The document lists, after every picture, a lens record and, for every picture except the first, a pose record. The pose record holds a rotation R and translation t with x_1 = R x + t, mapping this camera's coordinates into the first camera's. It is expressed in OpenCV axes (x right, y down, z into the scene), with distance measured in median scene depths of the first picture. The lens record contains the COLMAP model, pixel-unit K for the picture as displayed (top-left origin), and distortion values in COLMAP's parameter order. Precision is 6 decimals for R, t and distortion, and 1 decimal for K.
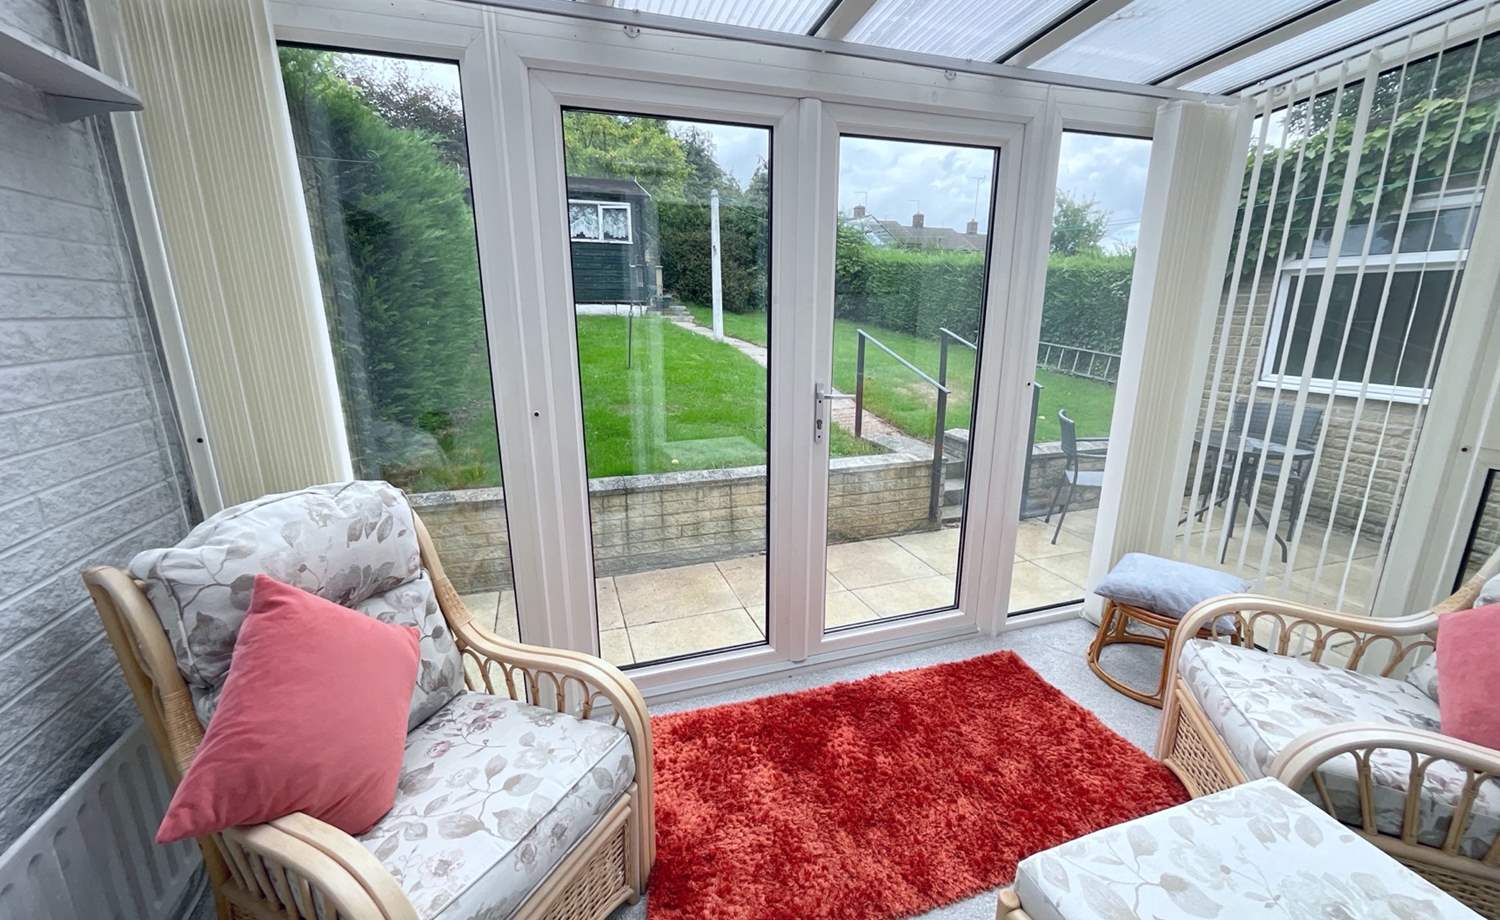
lens RADIAL K [[608.7, 0, 754.7], [0, 608.7, 458.8], [0, 0, 1]] dist [-0.001644, 0.000061]
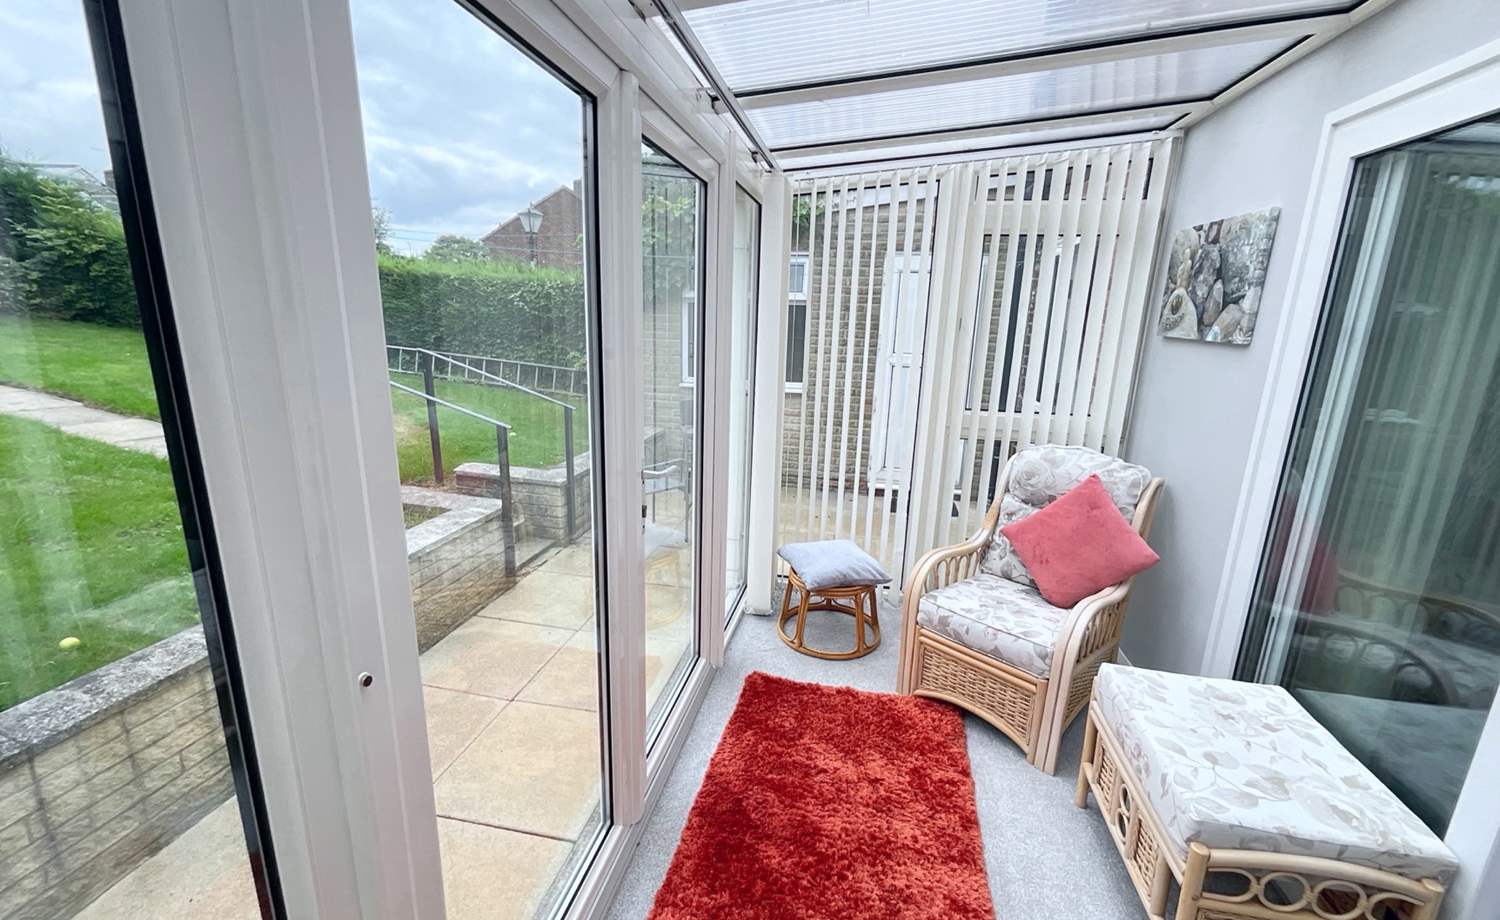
lens RADIAL K [[608.7, 0, 747.0], [0, 608.7, 459.5], [0, 0, 1]] dist [-0.001644, 0.000061]
pose [[0.506956, -0.187129, 0.841414, -0.406744], [0.182733, 0.977295, 0.107251, -0.159289], [-0.842380, 0.099382, 0.529641, 0.431532]]
